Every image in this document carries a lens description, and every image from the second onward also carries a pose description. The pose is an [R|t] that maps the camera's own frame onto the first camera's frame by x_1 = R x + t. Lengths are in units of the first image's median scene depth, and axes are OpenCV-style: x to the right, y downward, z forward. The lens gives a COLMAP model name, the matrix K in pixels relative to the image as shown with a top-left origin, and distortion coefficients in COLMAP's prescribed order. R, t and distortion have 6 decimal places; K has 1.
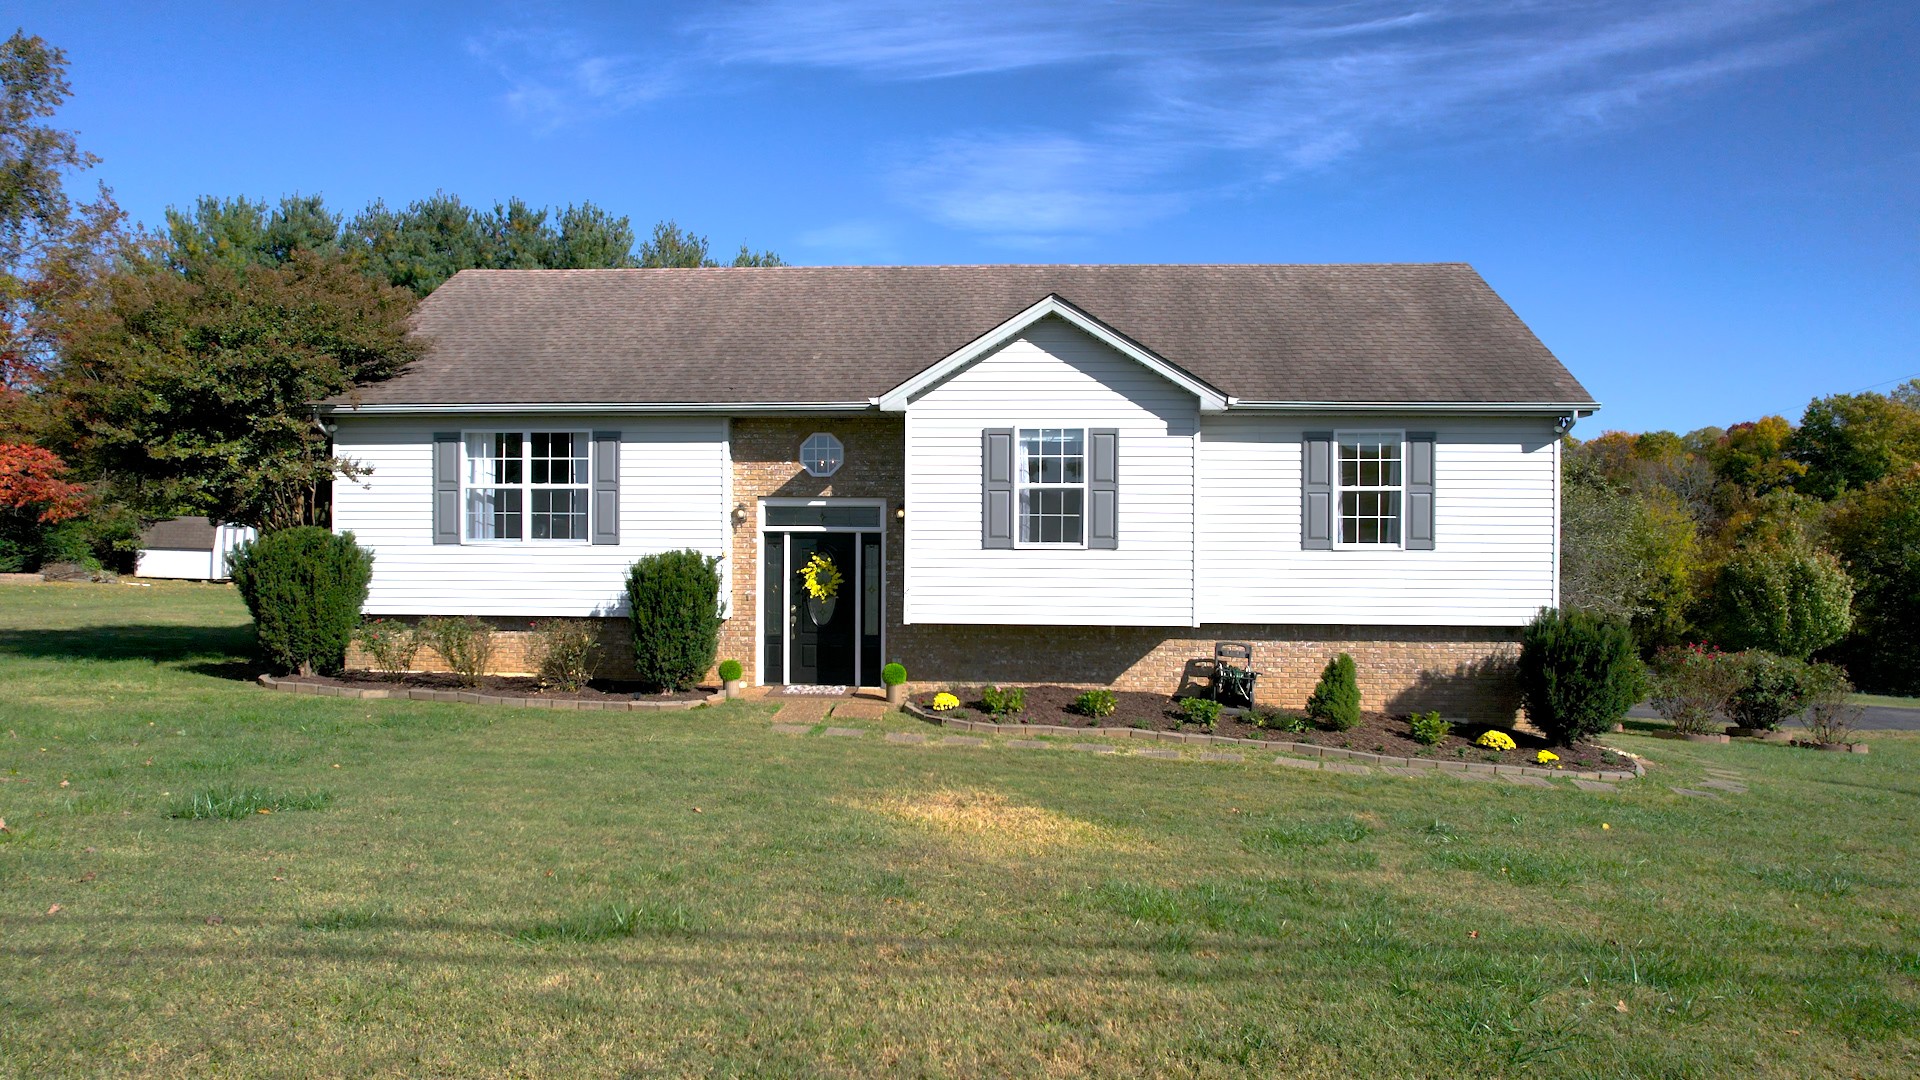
lens RADIAL K [[1472.1, 0, 960.0], [0, 1472.1, 540.0], [0, 0, 1]] dist [-0.038989, 0.002079]
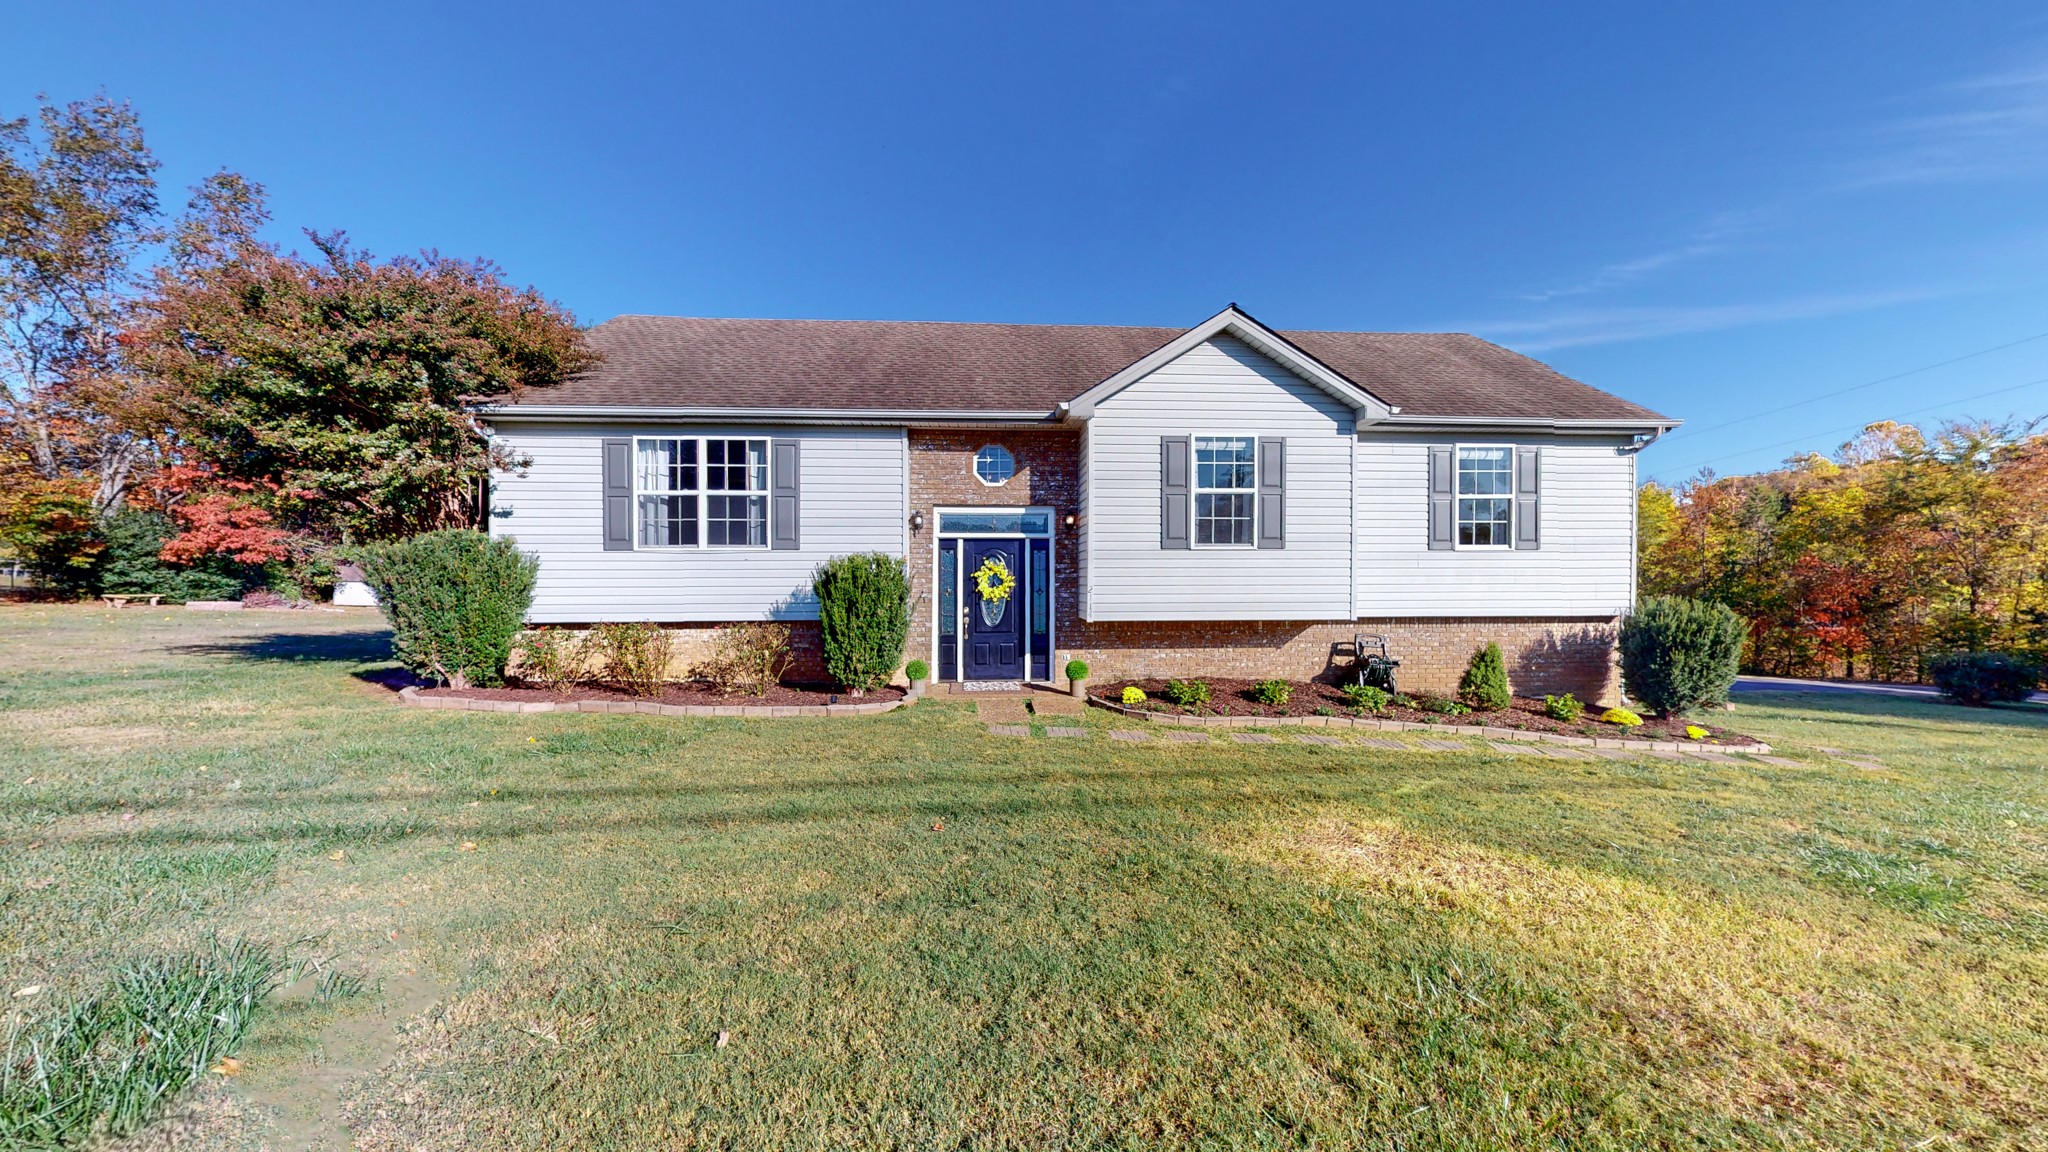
lens RADIAL K [[821.4, 0, 1024.0], [0, 821.4, 576.0], [0, 0, 1]] dist [0.014421, -0.019362]
pose [[0.987496, -0.007061, 0.157487, -0.169434], [0.008705, 0.999915, -0.009748, 0.028849], [-0.157405, 0.010997, 0.987473, 0.413222]]
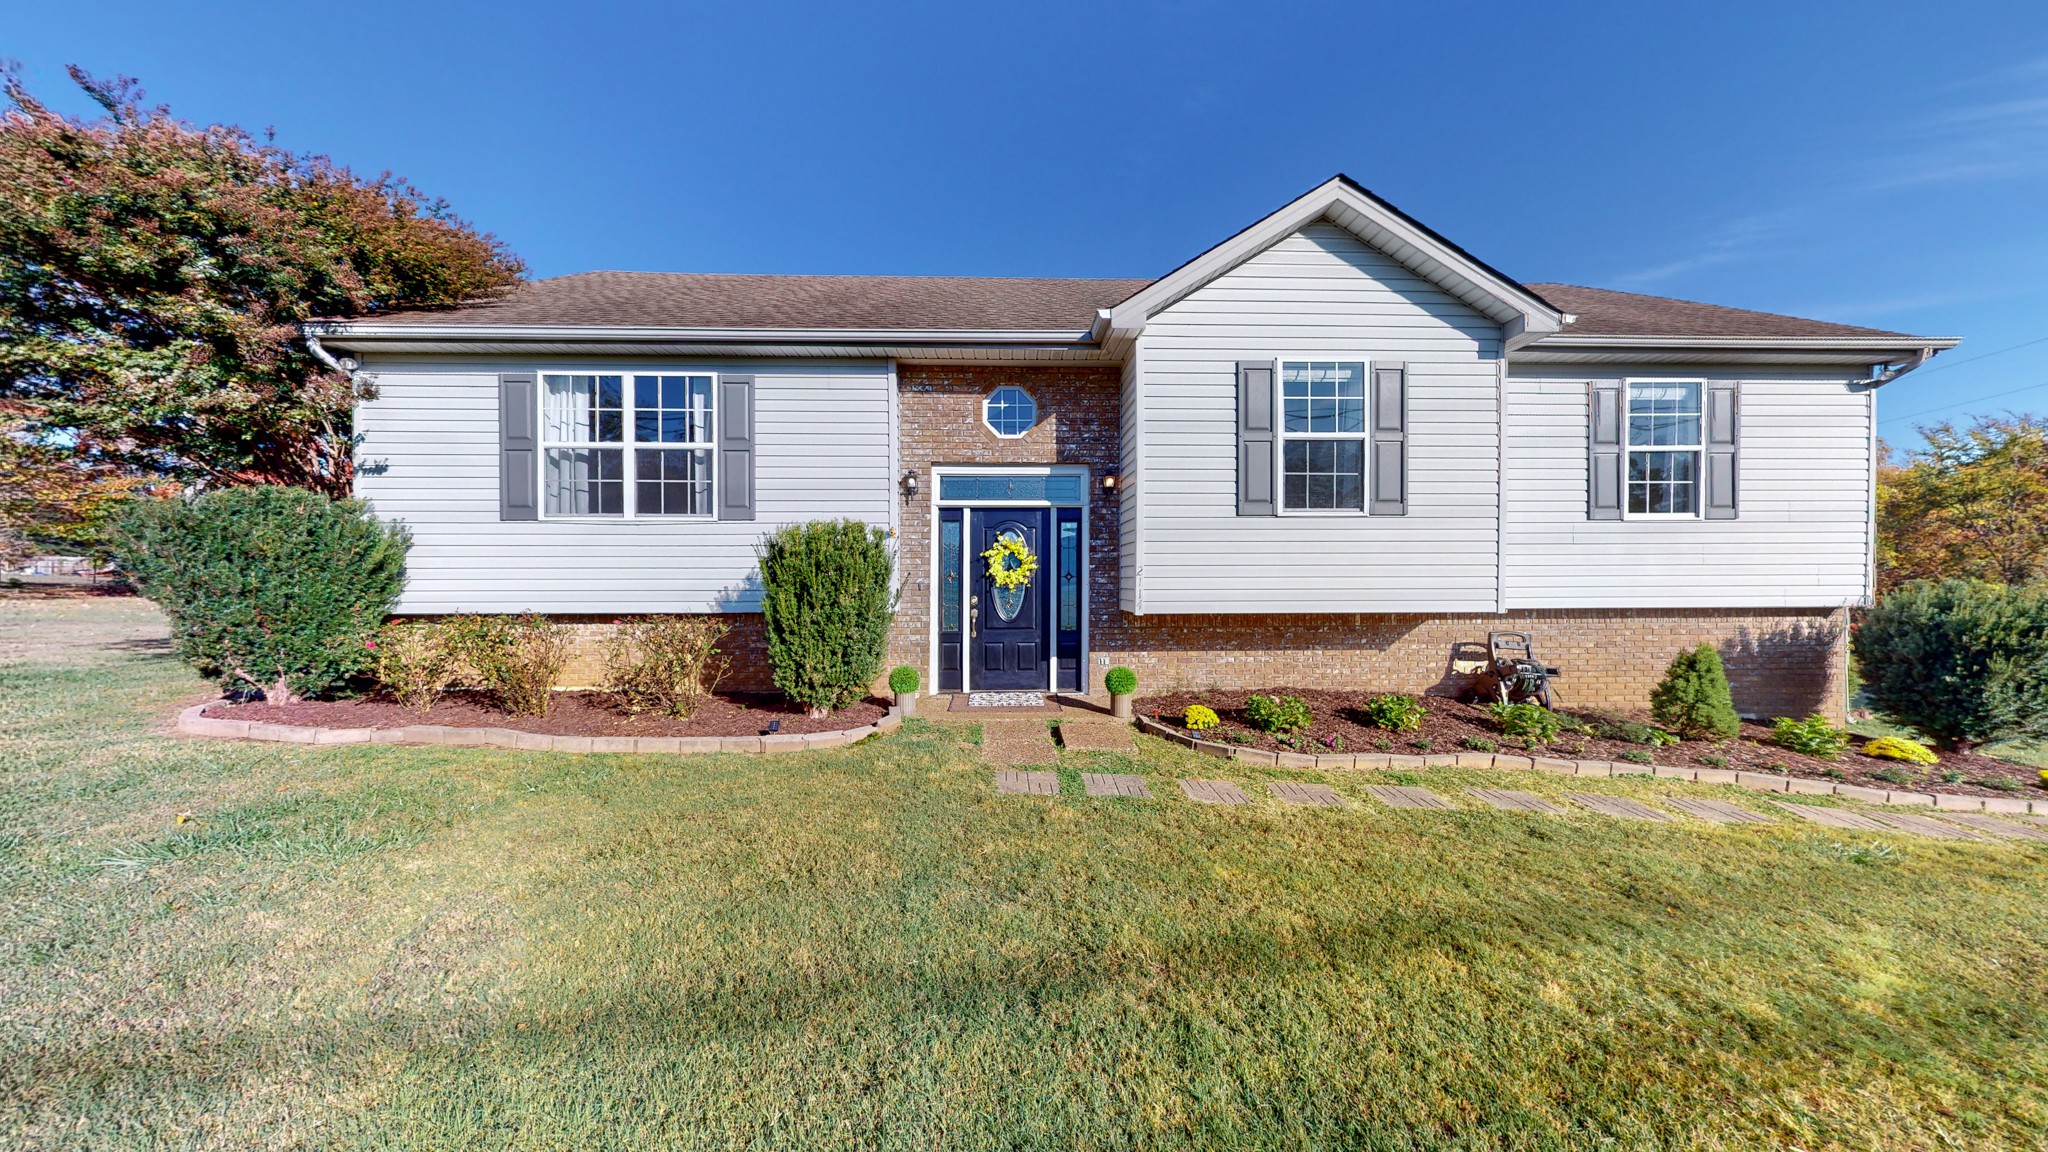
lens RADIAL K [[669.4, 0, 1024.0], [0, 669.4, 576.0], [0, 0, 1]] dist [-0.000983, -0.000103]
pose [[0.992798, -0.007022, 0.119598, -0.133510], [0.009028, 0.999827, -0.016242, 0.040662], [-0.119463, 0.017205, 0.992690, 0.637228]]
